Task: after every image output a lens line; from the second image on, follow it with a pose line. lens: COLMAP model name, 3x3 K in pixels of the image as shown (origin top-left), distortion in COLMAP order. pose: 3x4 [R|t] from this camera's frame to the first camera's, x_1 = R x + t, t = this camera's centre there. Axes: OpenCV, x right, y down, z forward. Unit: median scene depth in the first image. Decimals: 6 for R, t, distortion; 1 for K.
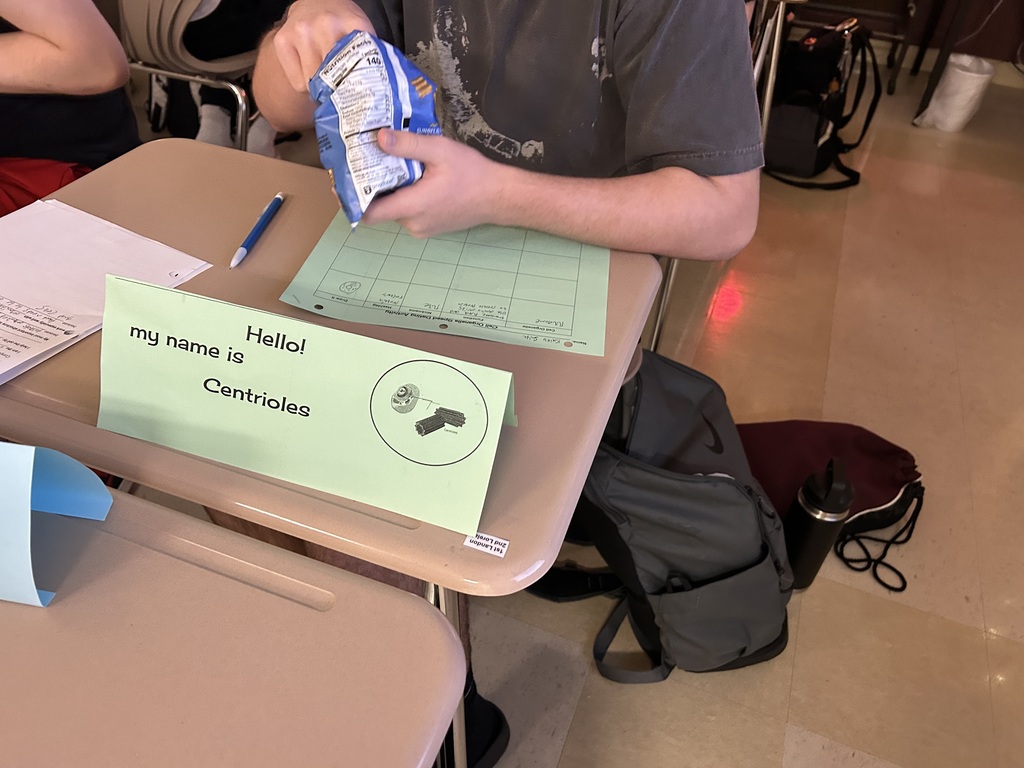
lens RADIAL K [[787.8, 0, 505.8], [0, 787.8, 440.5], [0, 0, 1]] dist [0.048991, -0.076870]
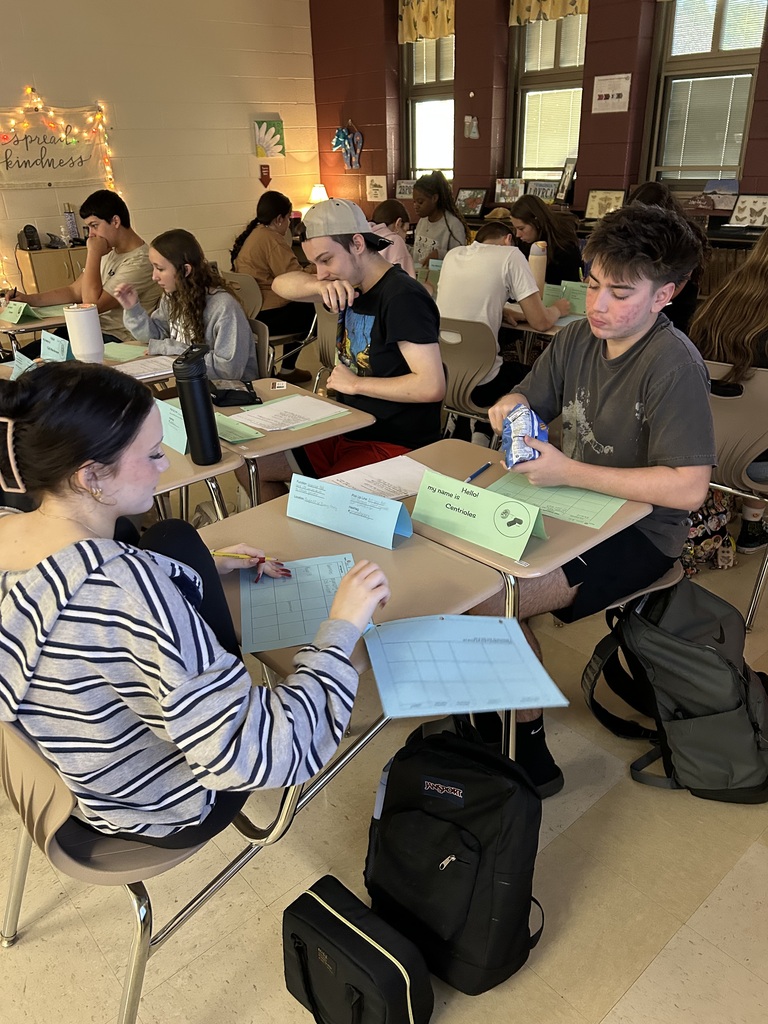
lens RADIAL K [[787.8, 0, 384.0], [0, 787.8, 512.0], [0, 0, 1]] dist [0.048991, -0.076870]
pose [[0.892136, 0.118591, -0.435925, 0.610637], [-0.248319, 0.934817, -0.253881, 0.647240], [0.377402, 0.334744, 0.863432, -1.420440]]
